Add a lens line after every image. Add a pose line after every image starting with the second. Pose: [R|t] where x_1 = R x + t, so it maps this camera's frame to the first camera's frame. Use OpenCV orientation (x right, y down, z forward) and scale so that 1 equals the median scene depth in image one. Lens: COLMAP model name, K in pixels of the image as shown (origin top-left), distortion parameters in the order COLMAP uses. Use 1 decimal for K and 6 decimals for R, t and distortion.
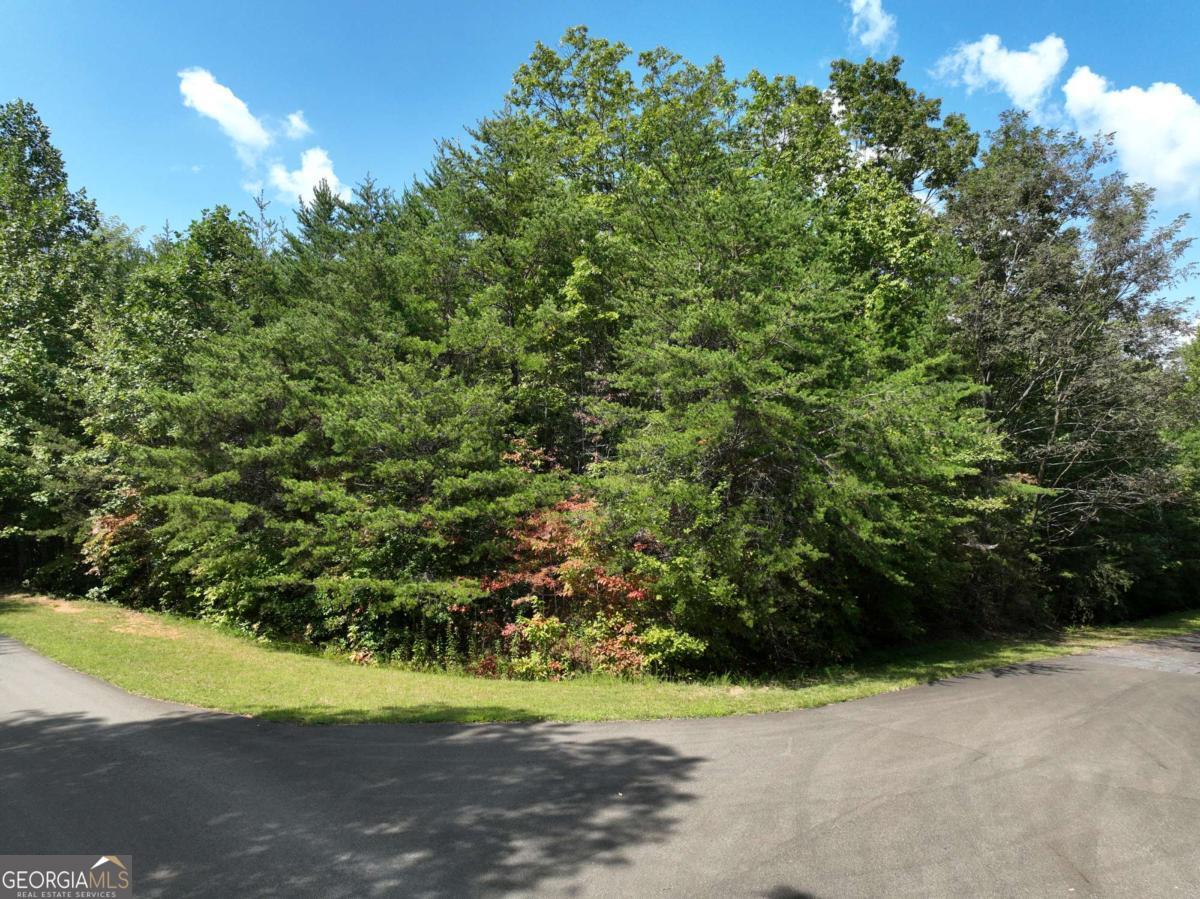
lens RADIAL K [[846.5, 0, 603.6], [0, 846.5, 446.2], [0, 0, 1]] dist [0.002402, 0.016148]
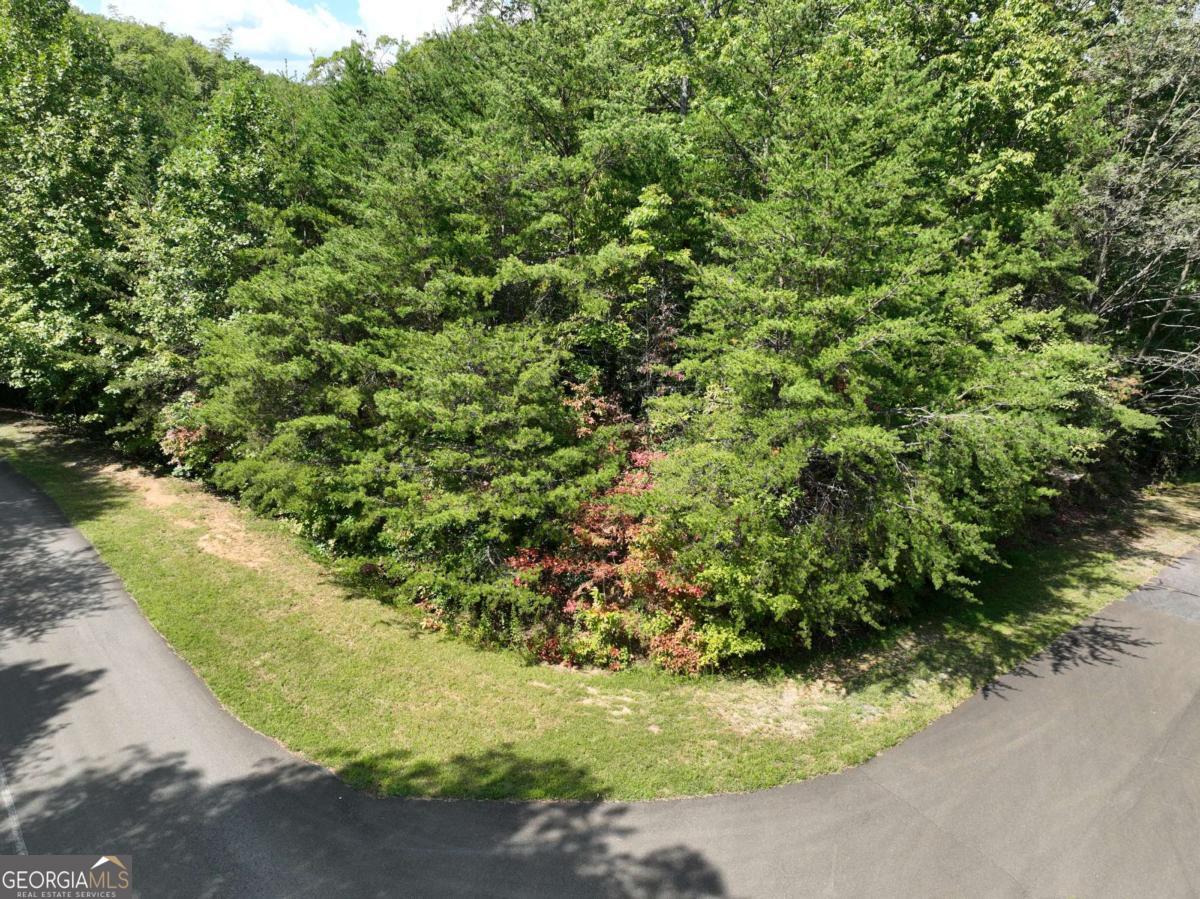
lens RADIAL K [[841.9, 0, 605.3], [0, 841.9, 452.0], [0, 0, 1]] dist [0.012379, 0.003881]
pose [[0.997005, 0.030105, -0.071237, -0.002814], [-0.004392, 0.941678, 0.336486, -0.333592], [0.077213, -0.335165, 0.938990, 0.114151]]
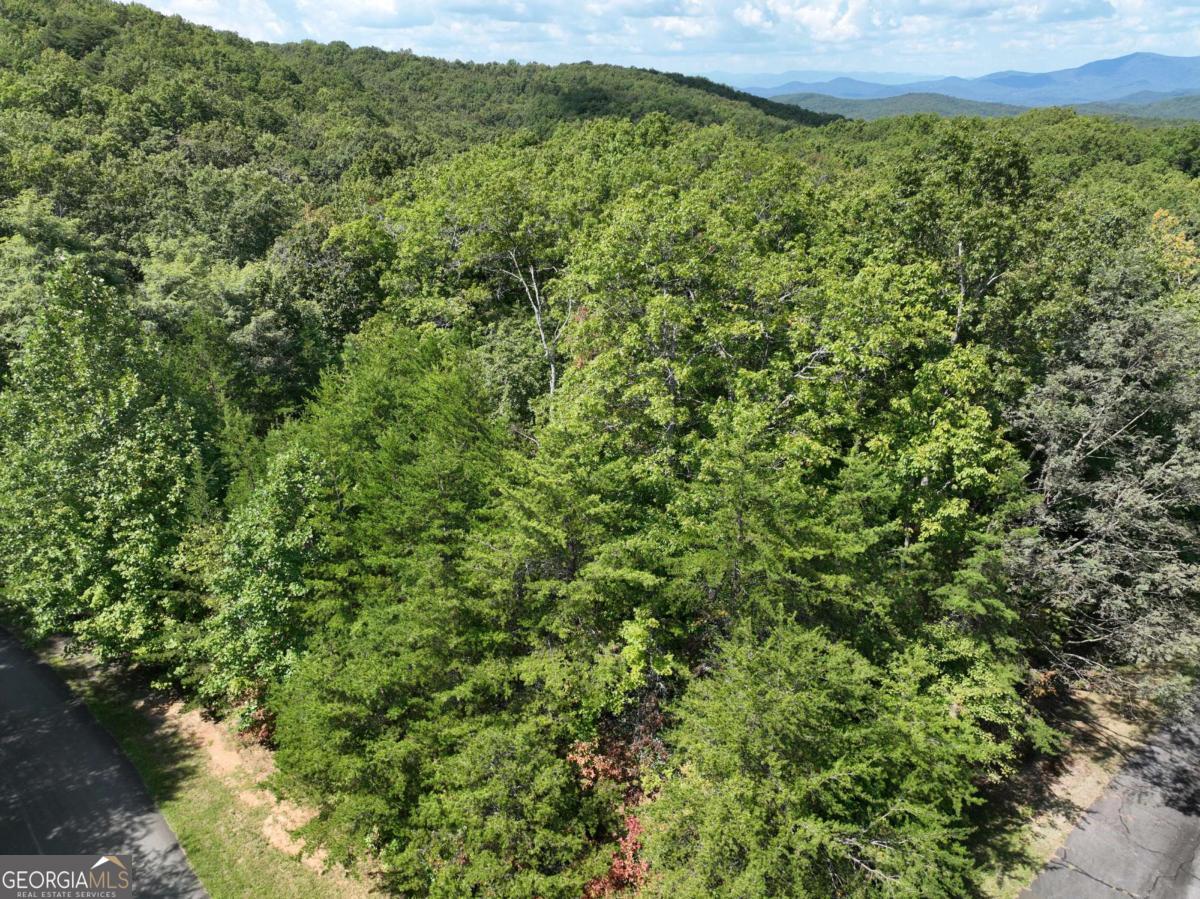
lens RADIAL K [[841.9, 0, 605.3], [0, 841.9, 452.0], [0, 0, 1]] dist [0.012379, 0.003881]
pose [[0.997326, 0.033060, -0.065176, -0.010031], [-0.004228, 0.916434, 0.400163, -1.090552], [0.072959, -0.398818, 0.914123, 0.139560]]
